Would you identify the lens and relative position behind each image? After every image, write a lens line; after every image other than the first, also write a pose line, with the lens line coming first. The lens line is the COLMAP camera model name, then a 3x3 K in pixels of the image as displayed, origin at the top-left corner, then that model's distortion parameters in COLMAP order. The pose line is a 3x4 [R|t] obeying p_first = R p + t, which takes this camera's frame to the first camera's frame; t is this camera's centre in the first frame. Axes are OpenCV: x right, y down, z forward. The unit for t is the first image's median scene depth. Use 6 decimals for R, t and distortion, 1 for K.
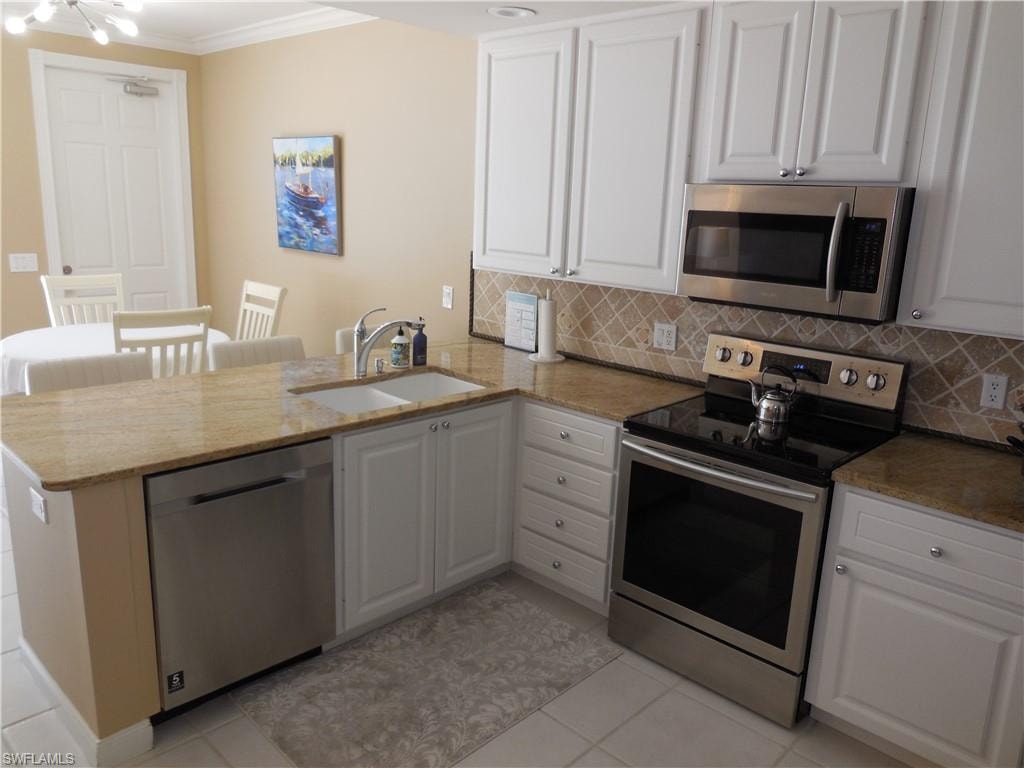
lens RADIAL K [[779.4, 0, 511.0], [0, 779.4, 388.4], [0, 0, 1]] dist [-0.003278, 0.001919]
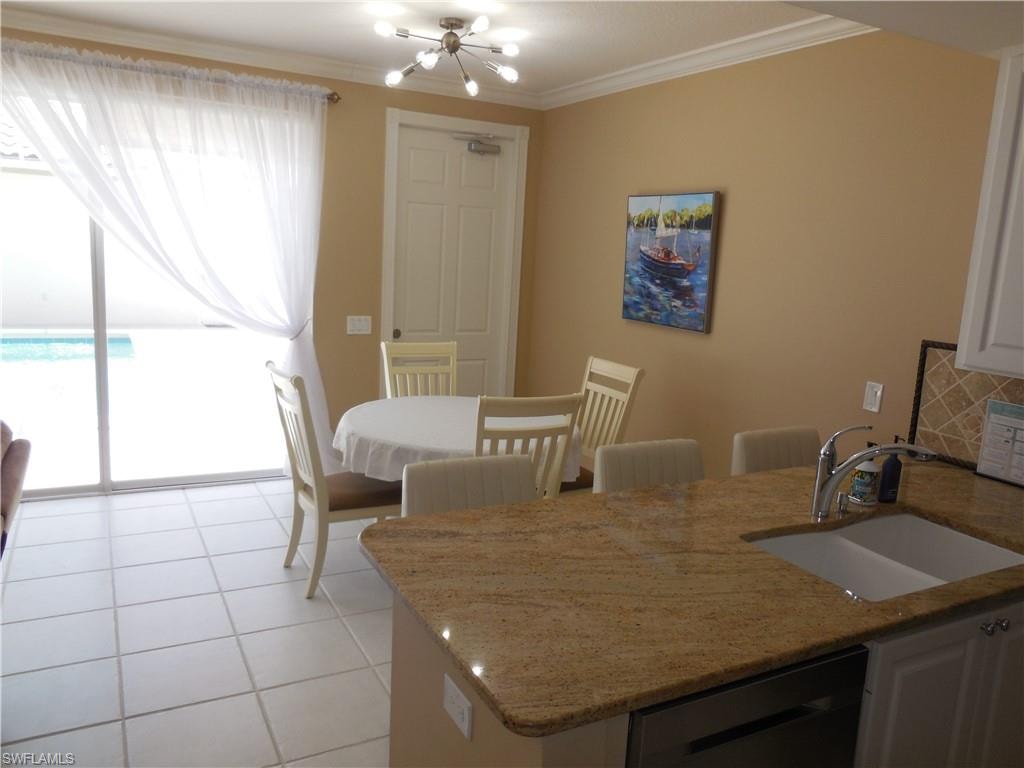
lens RADIAL K [[779.4, 0, 516.7], [0, 779.4, 387.9], [0, 0, 1]] dist [-0.003278, 0.001919]
pose [[0.956681, 0.061305, -0.284611, -0.172658], [-0.082459, 0.994605, -0.062938, -0.042748], [0.279217, 0.083680, 0.956575, 0.150247]]
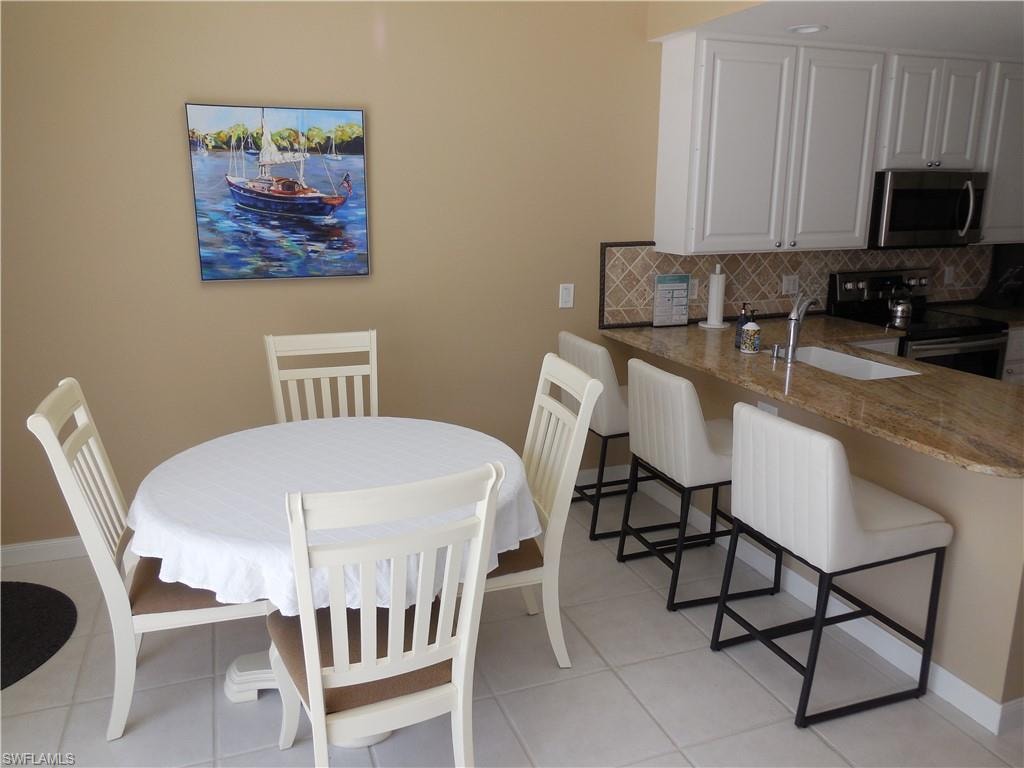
lens RADIAL K [[779.4, 0, 515.8], [0, 779.4, 382.0], [0, 0, 1]] dist [-0.003278, 0.001919]
pose [[0.416436, -0.257217, 0.872021, -0.824670], [0.233145, 0.957284, 0.171028, -0.167171], [-0.878763, 0.132085, 0.458616, 0.556382]]
